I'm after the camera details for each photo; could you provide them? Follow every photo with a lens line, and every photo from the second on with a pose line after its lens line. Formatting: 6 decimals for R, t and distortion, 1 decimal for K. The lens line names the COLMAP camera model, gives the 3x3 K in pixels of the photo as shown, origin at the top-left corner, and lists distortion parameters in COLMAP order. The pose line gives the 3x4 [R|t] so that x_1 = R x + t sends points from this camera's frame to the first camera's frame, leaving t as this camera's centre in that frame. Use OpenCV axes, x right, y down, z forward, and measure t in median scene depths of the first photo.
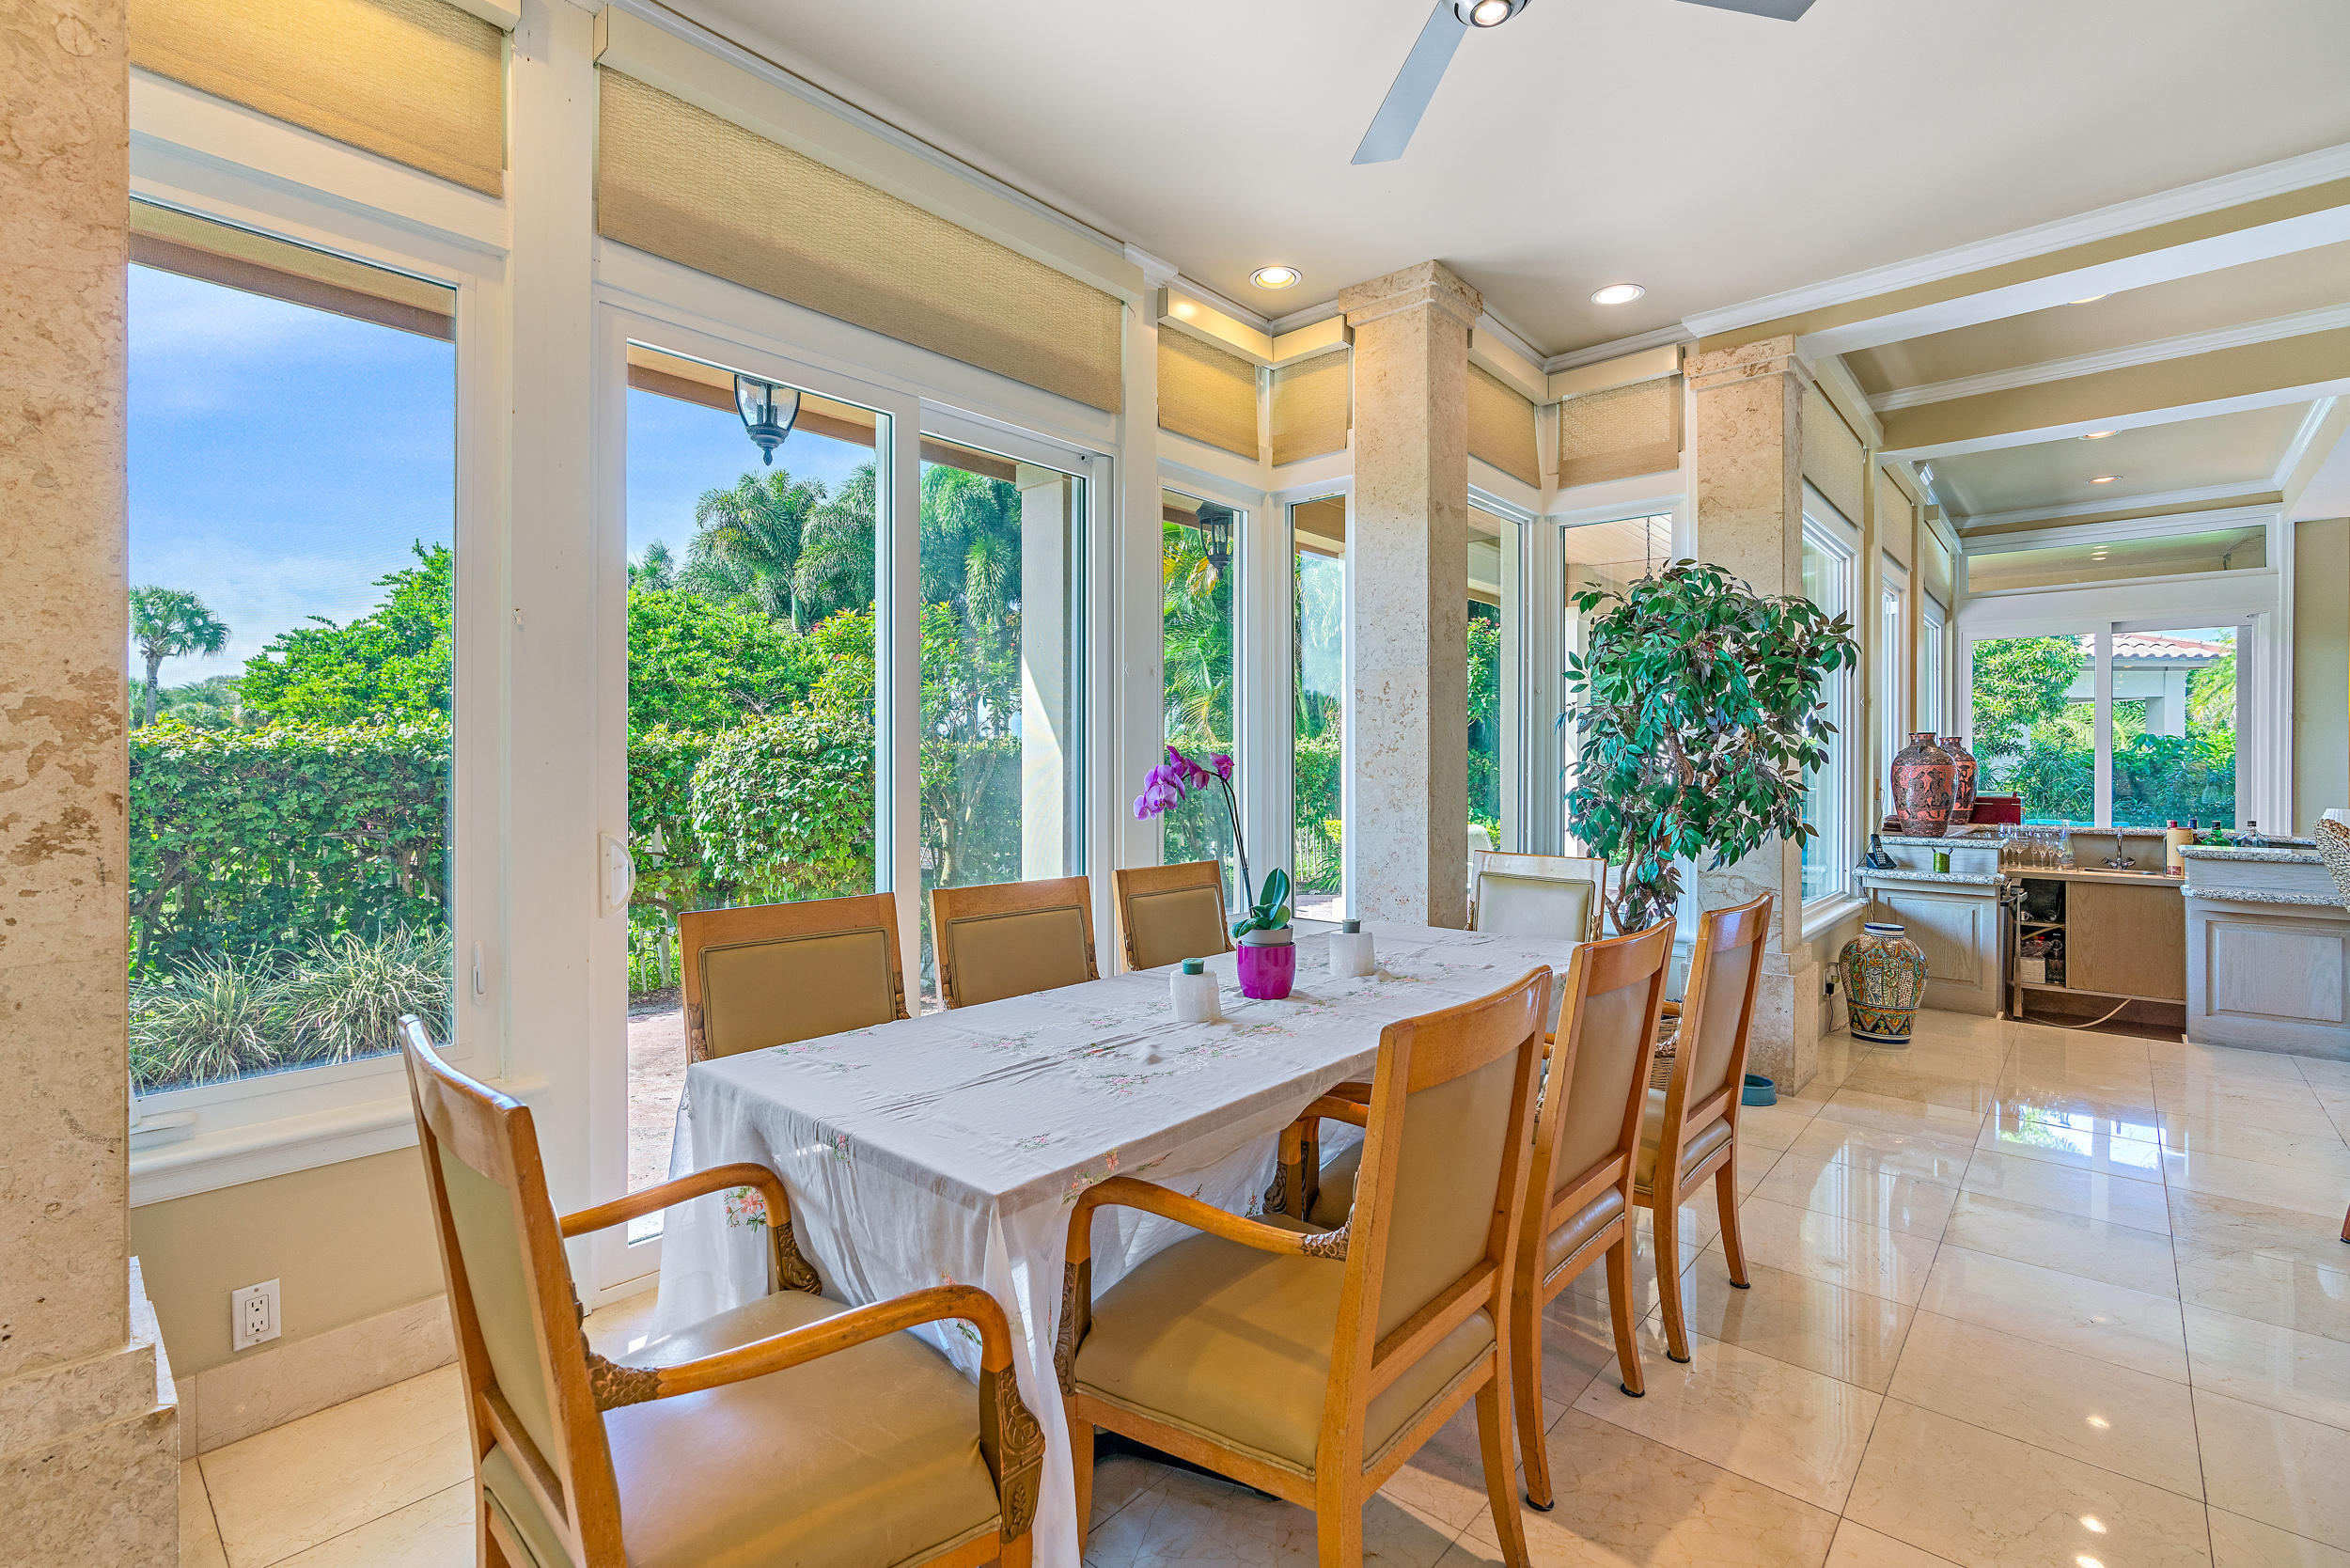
lens RADIAL K [[1053.7, 0, 1175.0], [0, 1053.7, 784.0], [0, 0, 1]] dist [-0.000202, -0.000086]
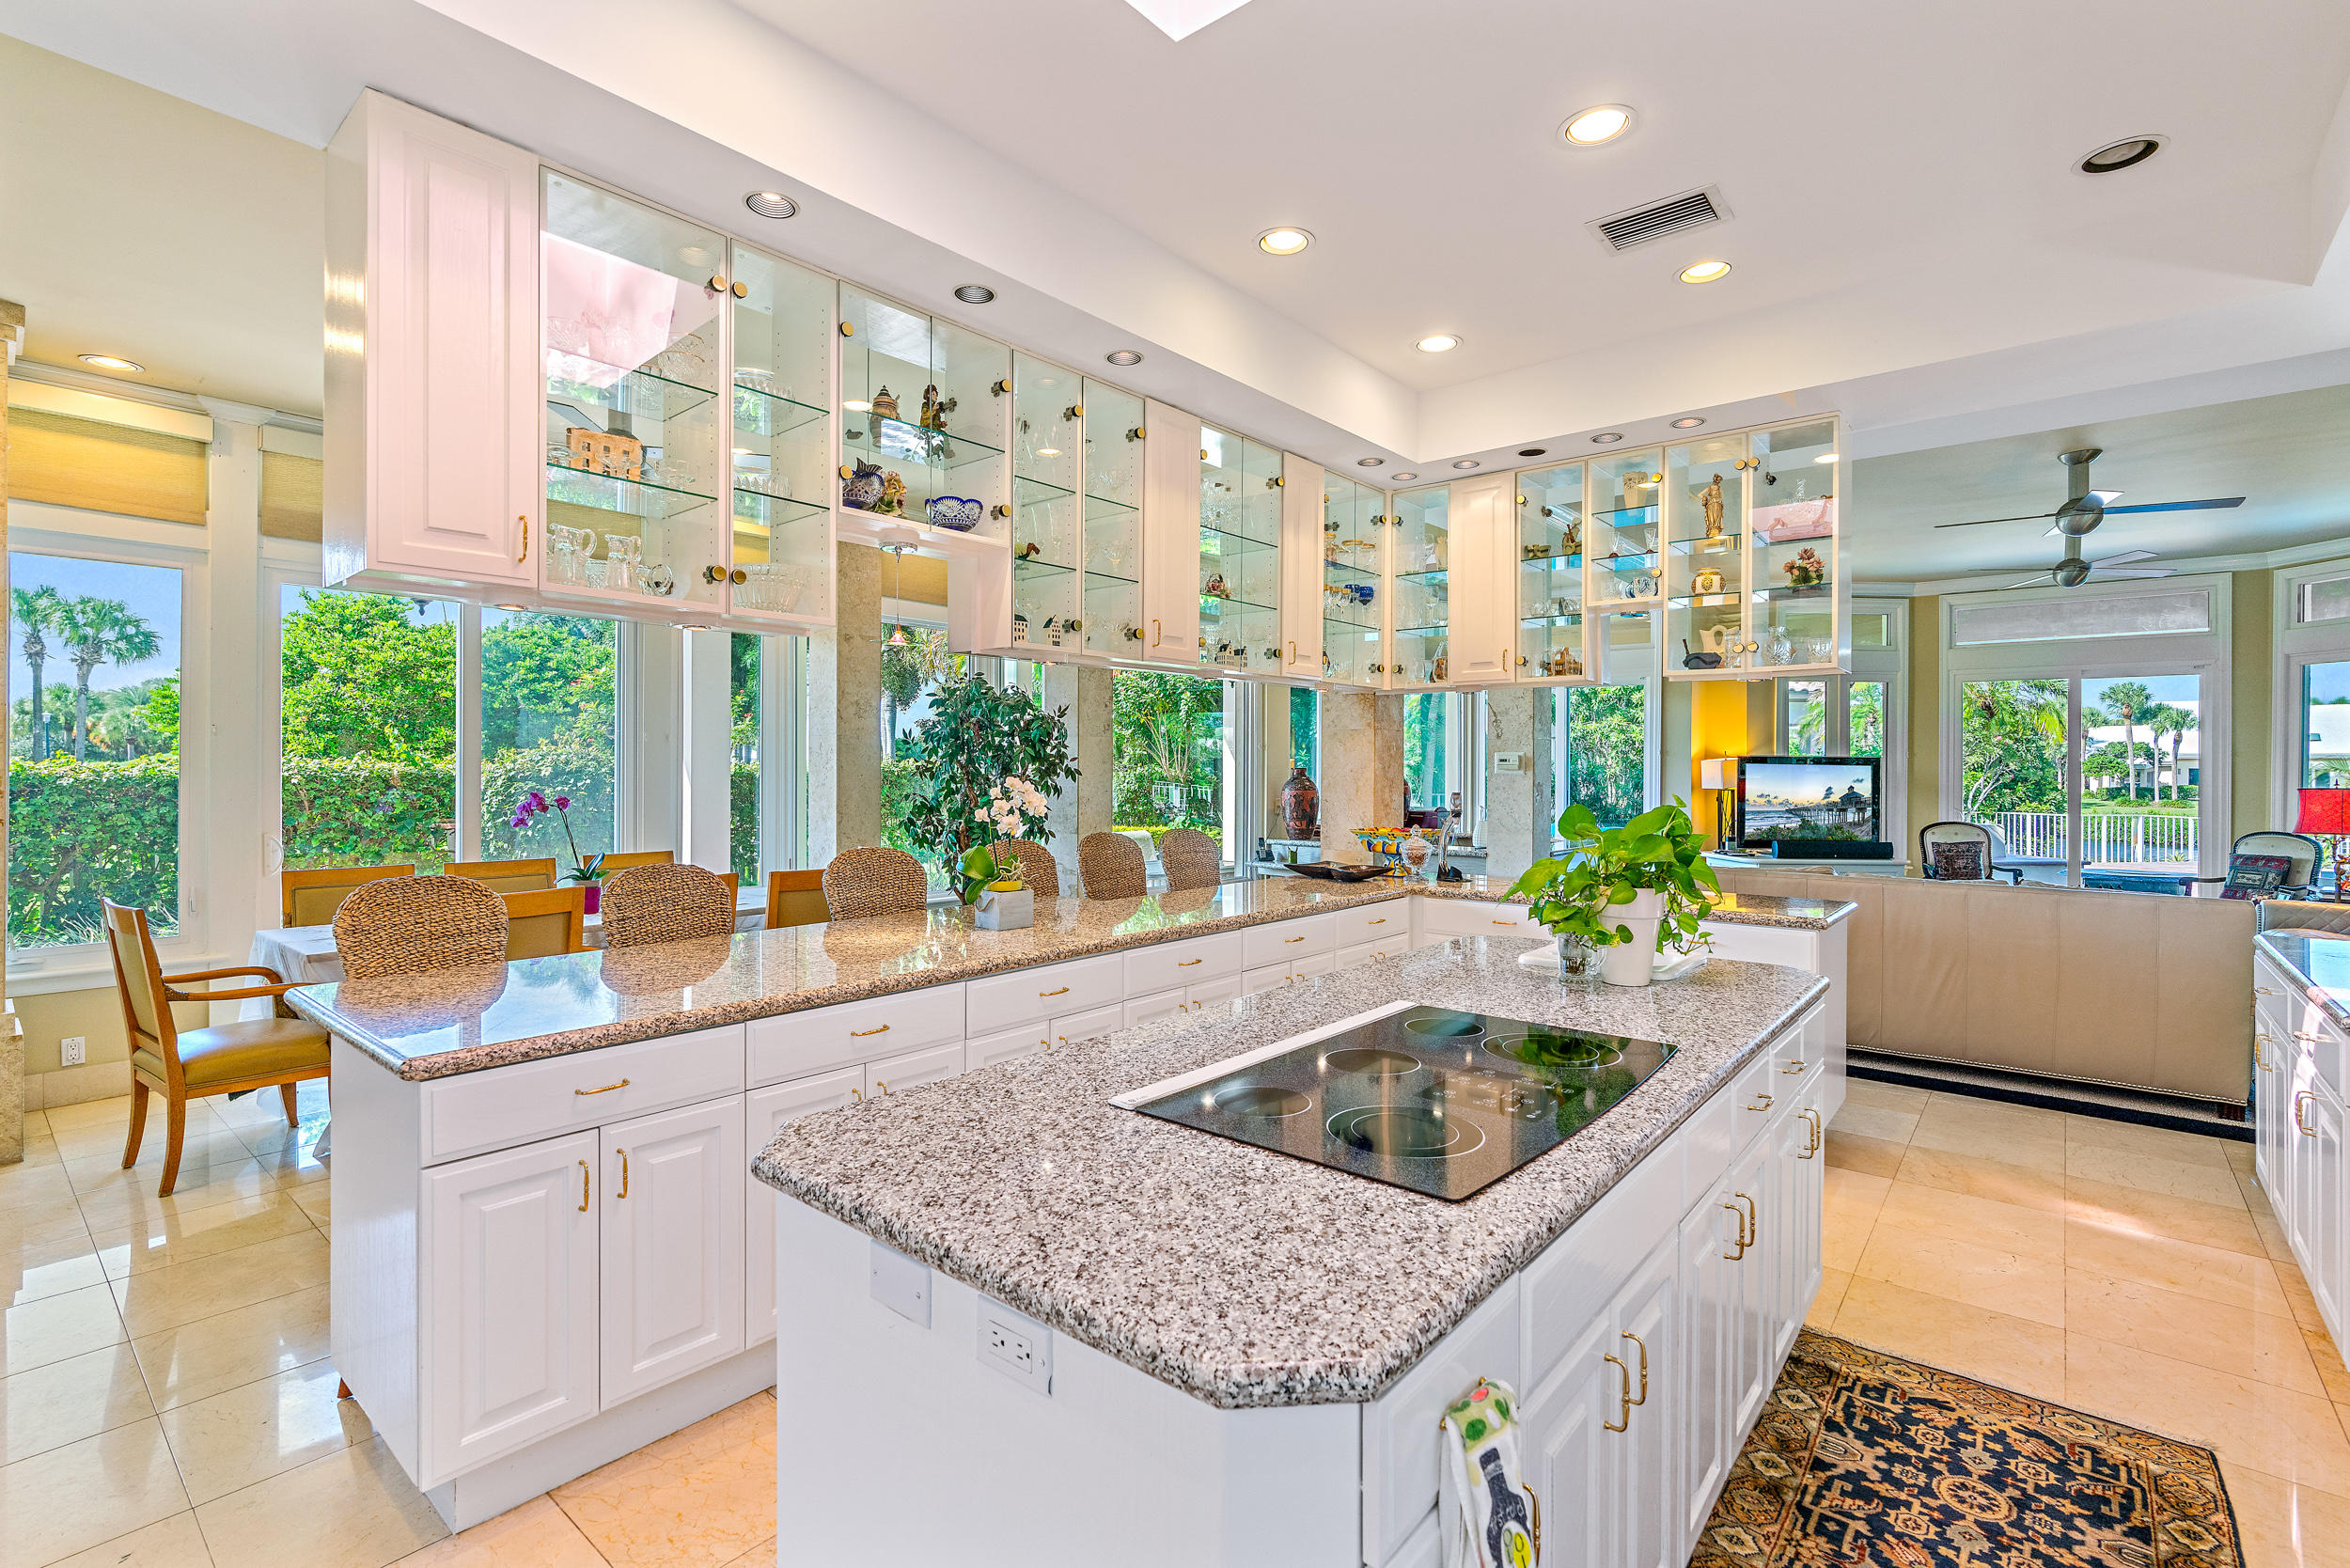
lens RADIAL K [[1069.2, 0, 1183.2], [0, 1069.2, 789.2], [0, 0, 1]] dist [0.001656, 0.000915]
pose [[0.999700, 0.002533, 0.024354, 0.452529], [-0.002550, 0.999997, 0.000677, -0.017719], [-0.024352, -0.000739, 0.999703, -0.422224]]
